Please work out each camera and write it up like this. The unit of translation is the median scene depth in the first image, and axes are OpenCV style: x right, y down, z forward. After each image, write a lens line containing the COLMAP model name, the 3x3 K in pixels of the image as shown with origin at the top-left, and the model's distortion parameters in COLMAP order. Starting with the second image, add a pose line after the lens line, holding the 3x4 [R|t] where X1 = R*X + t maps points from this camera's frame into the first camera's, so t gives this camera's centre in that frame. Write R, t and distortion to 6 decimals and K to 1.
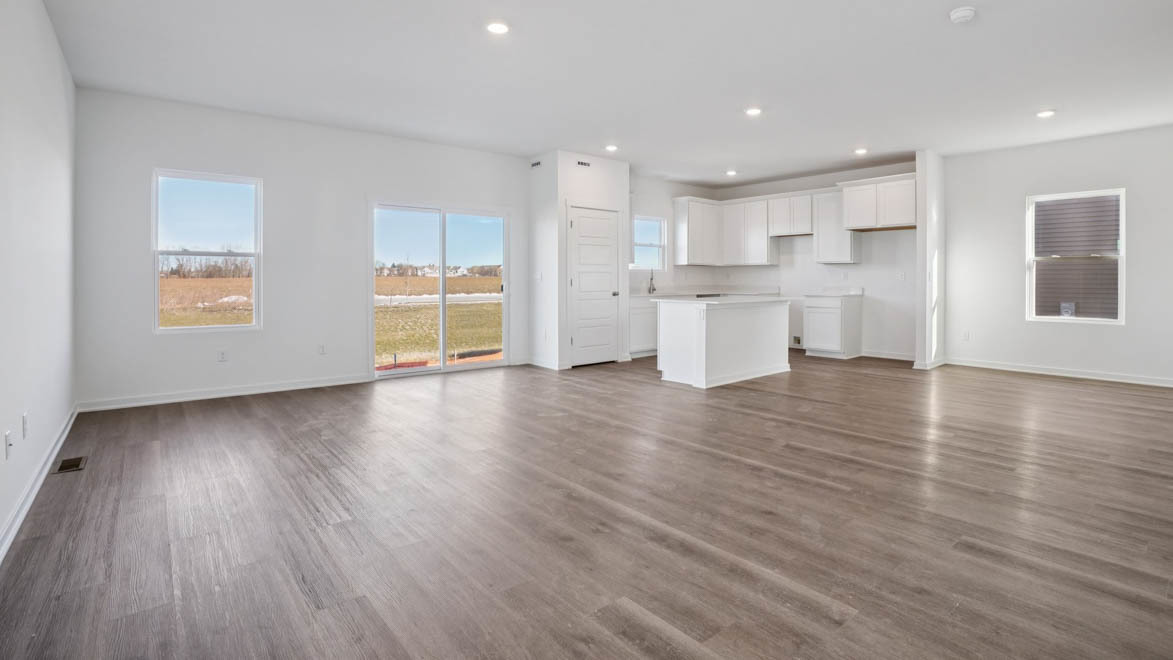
lens RADIAL K [[538.0, 0, 601.9], [0, 538.0, 327.6], [0, 0, 1]] dist [-0.038442, 0.000813]
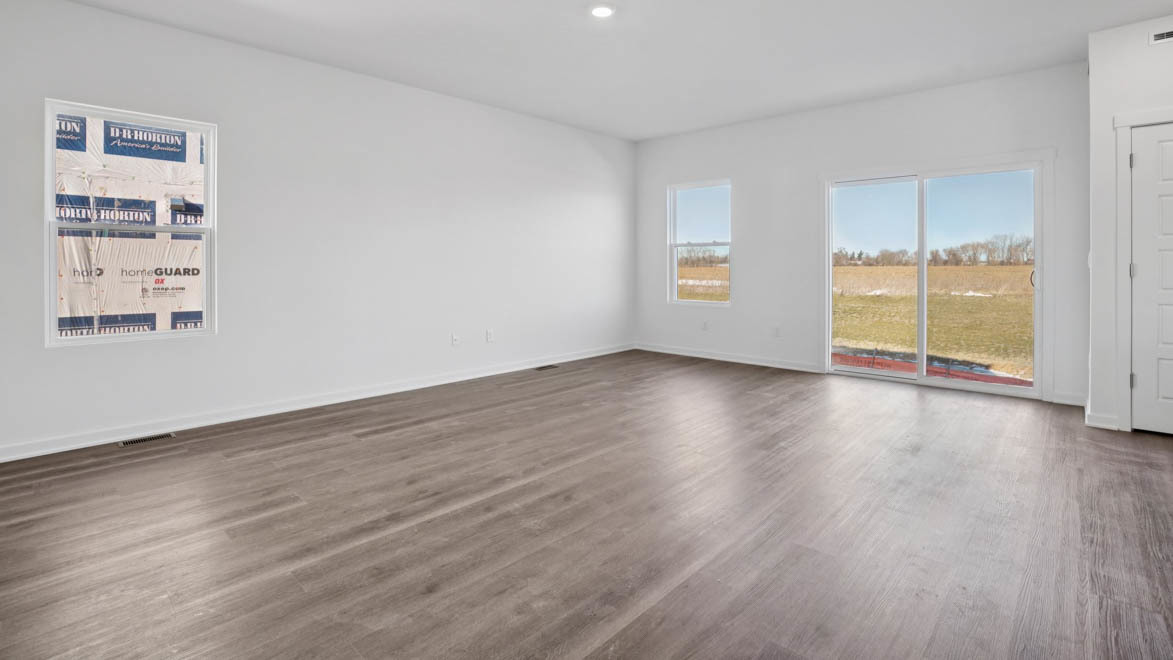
lens RADIAL K [[538.0, 0, 601.9], [0, 538.0, 327.6], [0, 0, 1]] dist [-0.038442, 0.000813]
pose [[0.120227, 0.113694, -0.986214, 0.363847], [-0.088341, 0.990705, 0.103443, -0.035450], [0.988808, 0.074687, 0.129154, 0.399861]]
